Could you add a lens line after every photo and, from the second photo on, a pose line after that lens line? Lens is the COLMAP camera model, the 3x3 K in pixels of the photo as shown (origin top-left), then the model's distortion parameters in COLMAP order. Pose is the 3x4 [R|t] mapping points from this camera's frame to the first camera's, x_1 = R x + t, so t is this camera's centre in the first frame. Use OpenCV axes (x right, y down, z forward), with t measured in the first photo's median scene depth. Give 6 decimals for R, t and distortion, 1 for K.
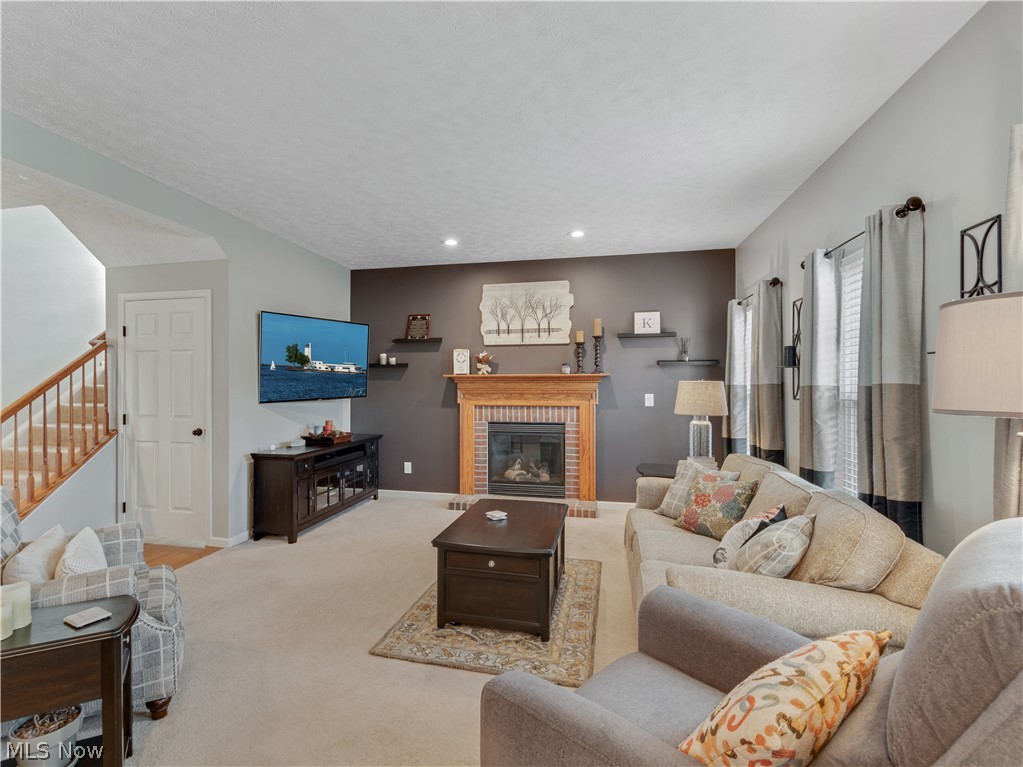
lens RADIAL K [[516.1, 0, 442.9], [0, 516.1, 379.0], [0, 0, 1]] dist [0.014323, 0.000469]
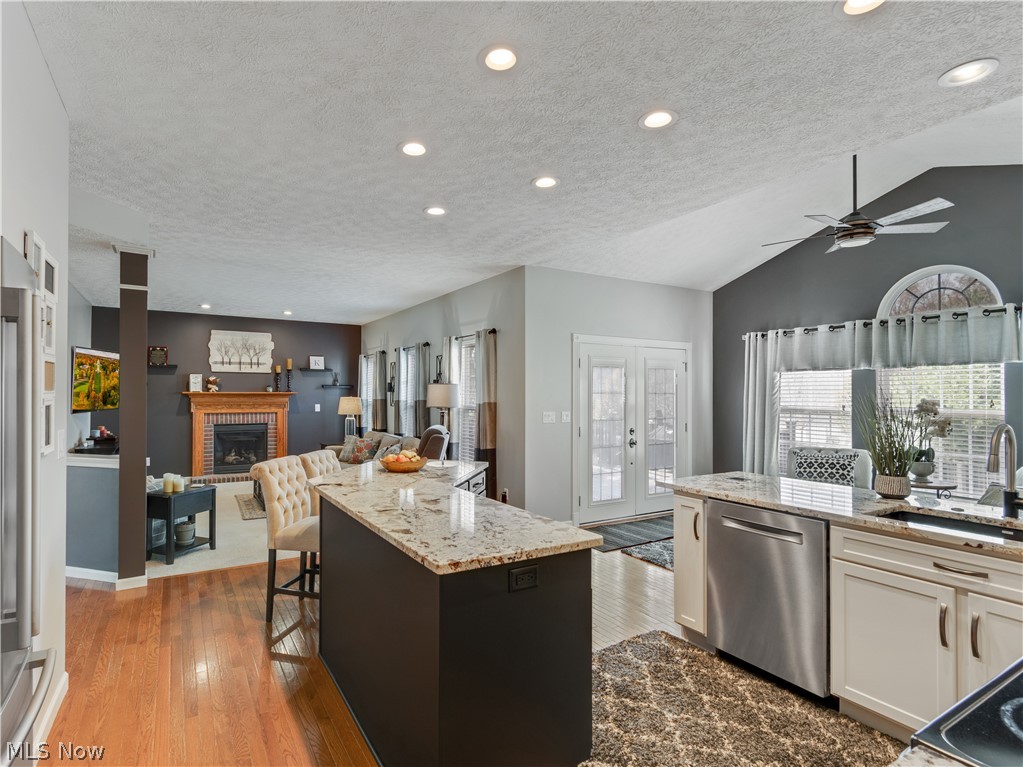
lens RADIAL K [[516.1, 0, 477.4], [0, 516.1, 392.7], [0, 0, 1]] dist [0.014323, 0.000469]
pose [[0.693063, 0.007398, 0.720839, -0.461027], [-0.010616, 0.999944, -0.000056, -0.014685], [-0.720798, -0.007614, 0.693103, -0.560958]]
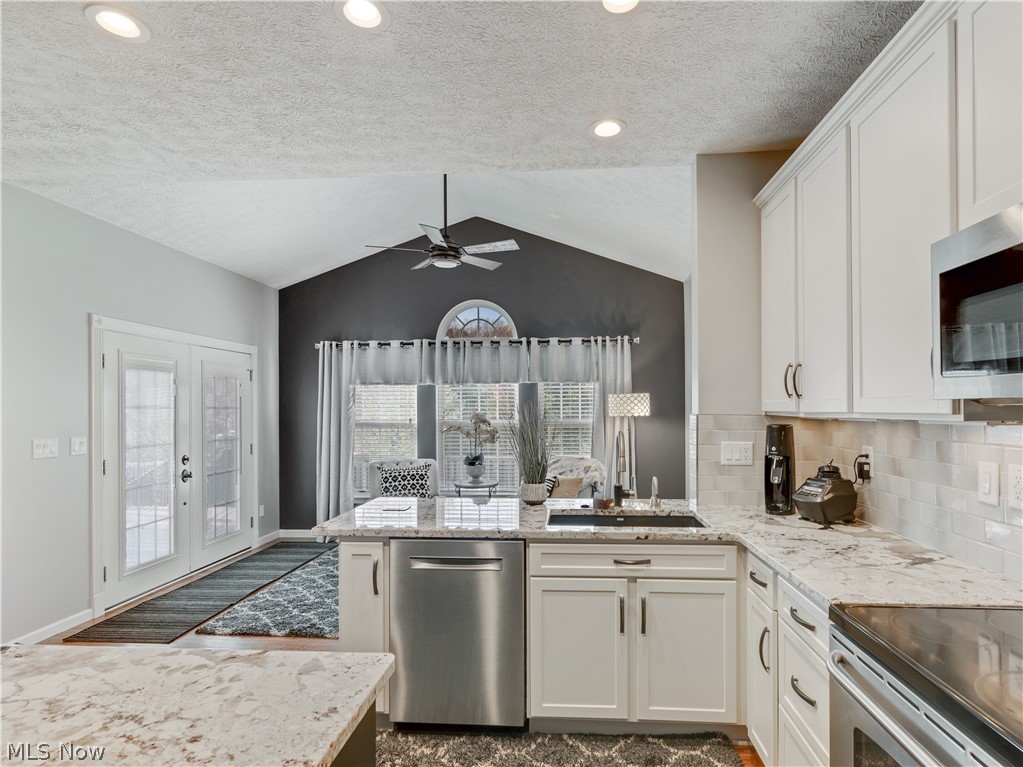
lens RADIAL K [[537.0, 0, 533.2], [0, 537.0, 409.9], [0, 0, 1]] dist [0.006731, 0.002432]
pose [[-0.198271, 0.002181, 0.980145, -0.376523], [-0.003221, 0.999991, -0.002877, -0.013069], [-0.980142, -0.003727, -0.198262, -0.410355]]
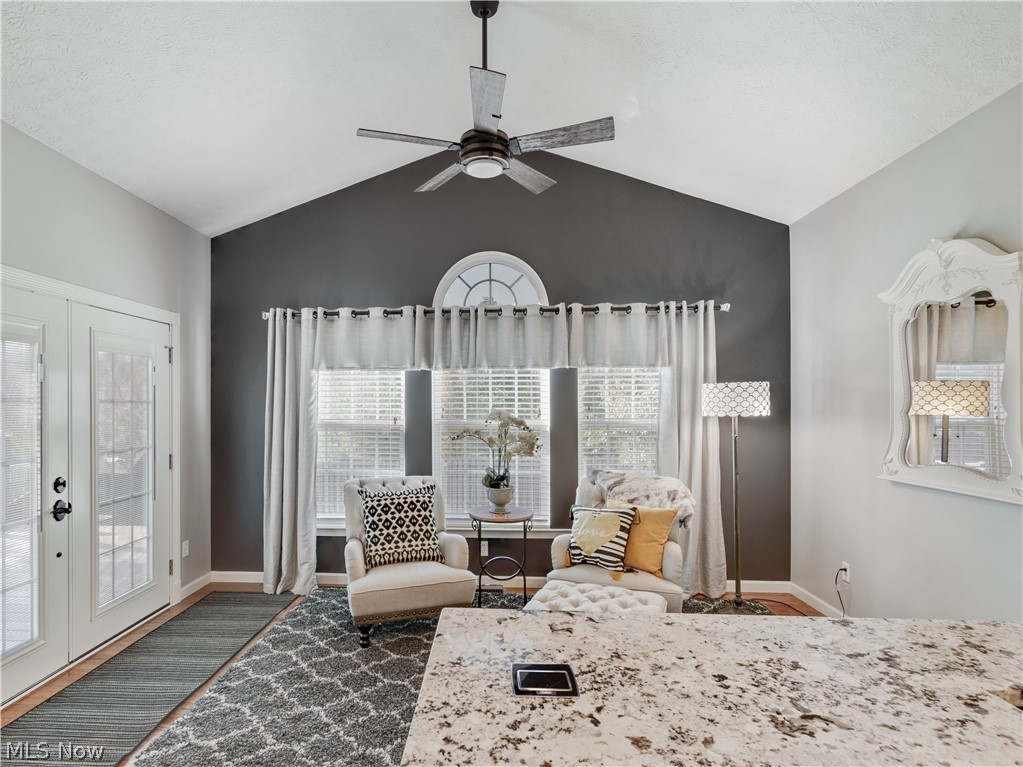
lens RADIAL K [[516.1, 0, 460.8], [0, 516.1, 405.0], [0, 0, 1]] dist [0.014323, 0.000469]
pose [[-0.208412, -0.000307, 0.978041, -0.032281], [-0.007355, 0.999972, -0.001253, -0.015842], [-0.978013, -0.007454, -0.208408, -0.323251]]
